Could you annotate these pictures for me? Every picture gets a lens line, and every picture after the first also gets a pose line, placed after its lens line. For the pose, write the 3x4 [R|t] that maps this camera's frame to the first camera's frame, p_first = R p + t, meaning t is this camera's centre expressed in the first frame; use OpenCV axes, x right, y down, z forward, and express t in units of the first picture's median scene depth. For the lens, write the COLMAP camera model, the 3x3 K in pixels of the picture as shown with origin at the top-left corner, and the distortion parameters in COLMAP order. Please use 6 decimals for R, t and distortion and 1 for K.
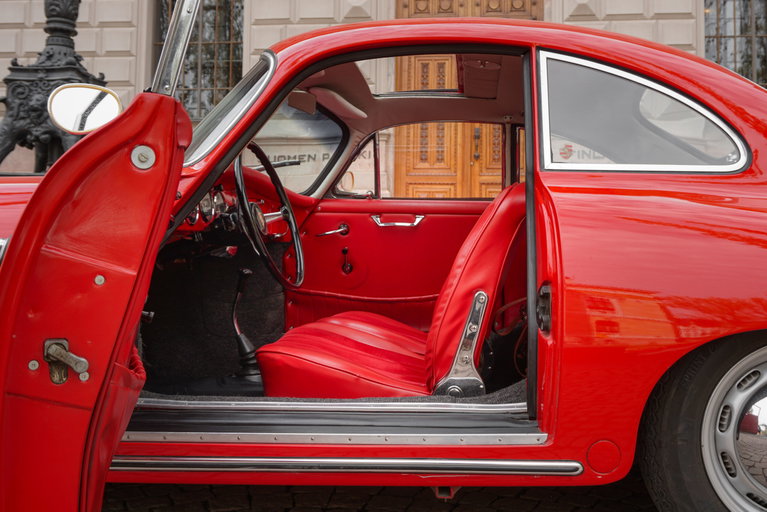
lens RADIAL K [[759.6, 0, 383.5], [0, 759.6, 256.0], [0, 0, 1]] dist [0.001051, -0.000865]
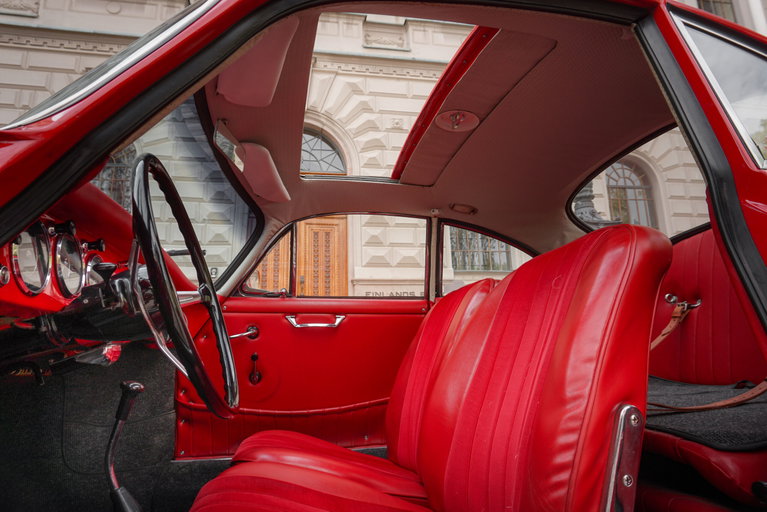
lens RADIAL K [[531.8, 0, 383.5], [0, 531.8, 256.0], [0, 0, 1]] dist [-0.007515, -0.002630]
pose [[0.962570, 0.025747, 0.269807, -0.076087], [0.029975, 0.979258, -0.200386, 0.006610], [-0.269371, 0.200973, 0.941833, 0.370359]]
